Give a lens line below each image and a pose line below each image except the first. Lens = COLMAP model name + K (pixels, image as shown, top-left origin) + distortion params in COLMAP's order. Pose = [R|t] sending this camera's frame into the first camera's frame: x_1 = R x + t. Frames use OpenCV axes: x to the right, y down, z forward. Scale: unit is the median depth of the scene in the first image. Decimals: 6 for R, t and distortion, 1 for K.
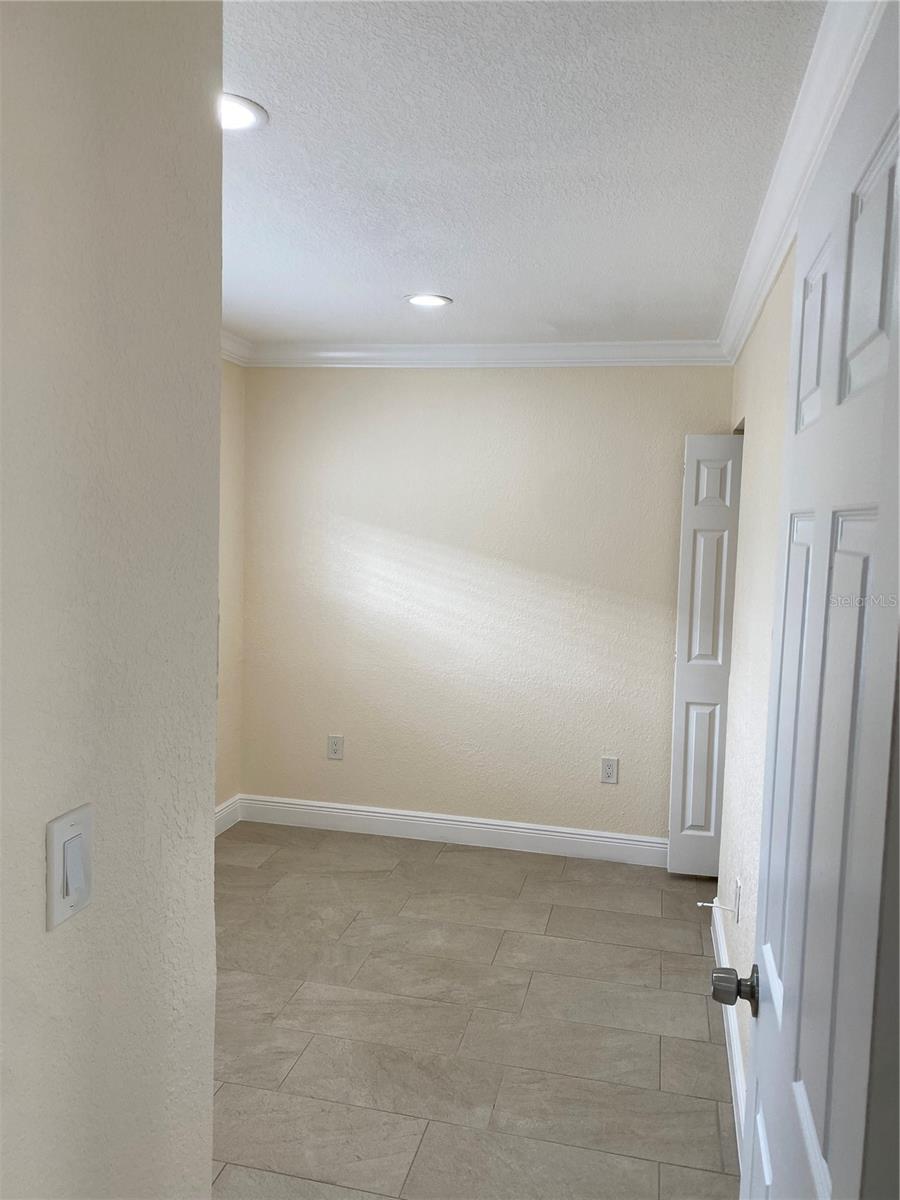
lens RADIAL K [[923.3, 0, 450.9], [0, 923.3, 602.6], [0, 0, 1]] dist [0.014654, -0.018074]
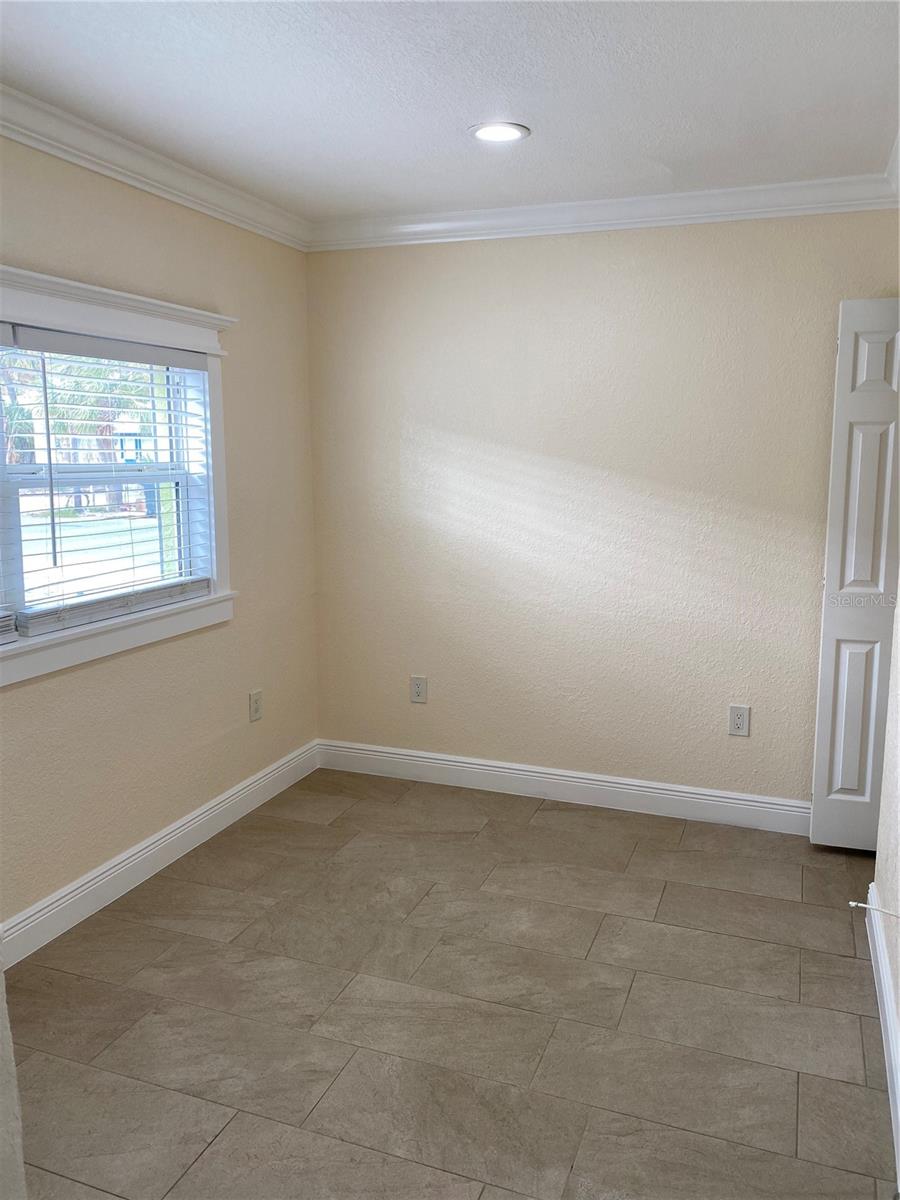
lens RADIAL K [[923.3, 0, 453.3], [0, 923.3, 598.8], [0, 0, 1]] dist [0.014654, -0.018074]
pose [[0.990062, -0.007114, -0.140453, 0.041405], [0.017215, 0.997339, 0.070836, 0.010073], [0.139575, -0.072550, 0.987550, 0.176669]]
